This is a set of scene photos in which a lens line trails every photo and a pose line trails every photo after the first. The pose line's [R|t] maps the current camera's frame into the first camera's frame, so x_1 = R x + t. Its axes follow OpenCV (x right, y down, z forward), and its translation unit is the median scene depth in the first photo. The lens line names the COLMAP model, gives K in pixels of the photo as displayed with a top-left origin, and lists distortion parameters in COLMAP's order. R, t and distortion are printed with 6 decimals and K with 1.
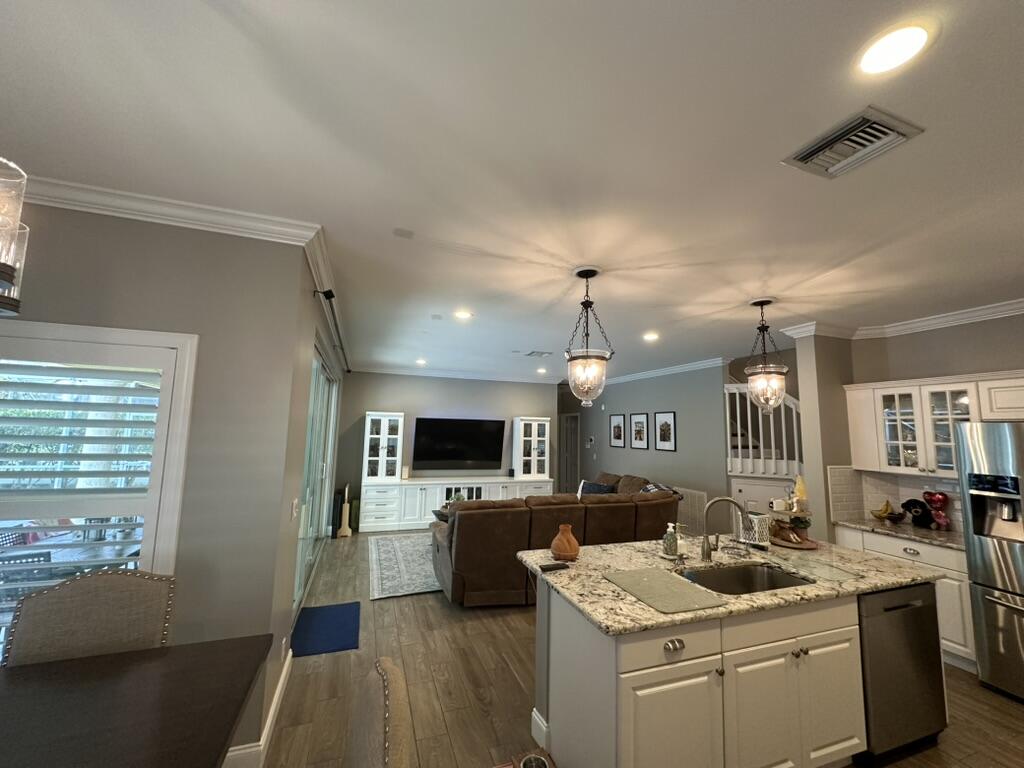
lens RADIAL K [[408.7, 0, 511.7], [0, 408.7, 383.1], [0, 0, 1]] dist [-0.004348, -0.000333]
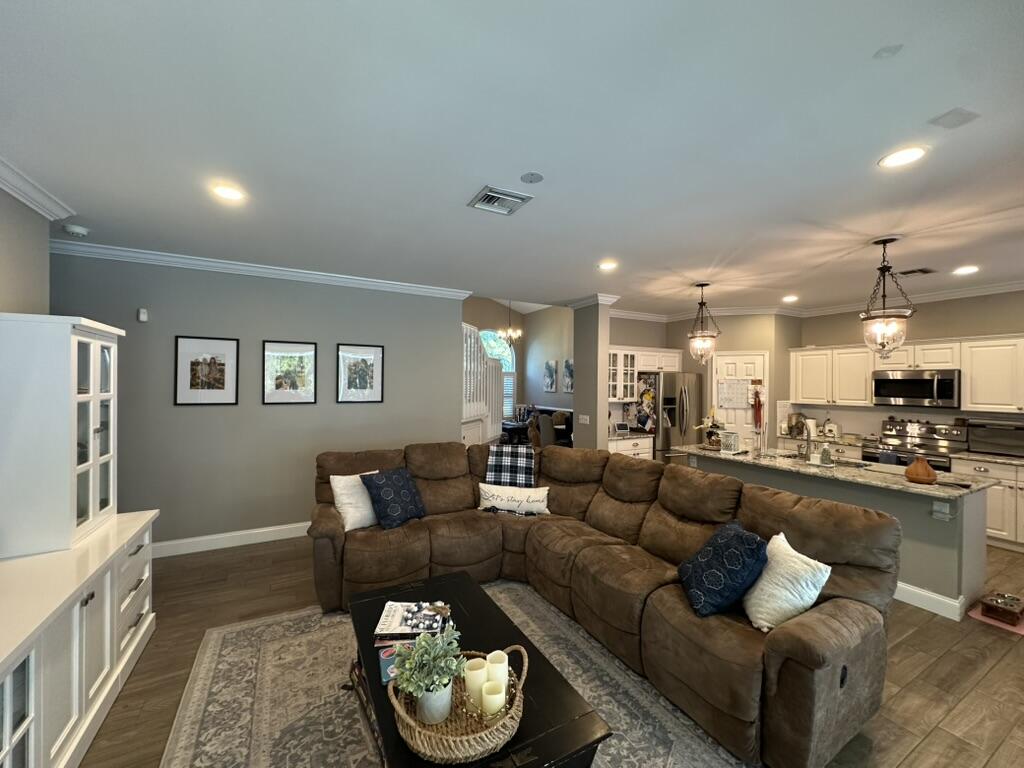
lens RADIAL K [[408.7, 0, 510.2], [0, 408.7, 383.5], [0, 0, 1]] dist [-0.004348, -0.000333]
pose [[-0.152132, -0.026863, 0.987995, -0.306799], [-0.127714, 0.991784, 0.007300, 0.096186], [-0.980074, -0.125070, -0.154313, 0.847175]]
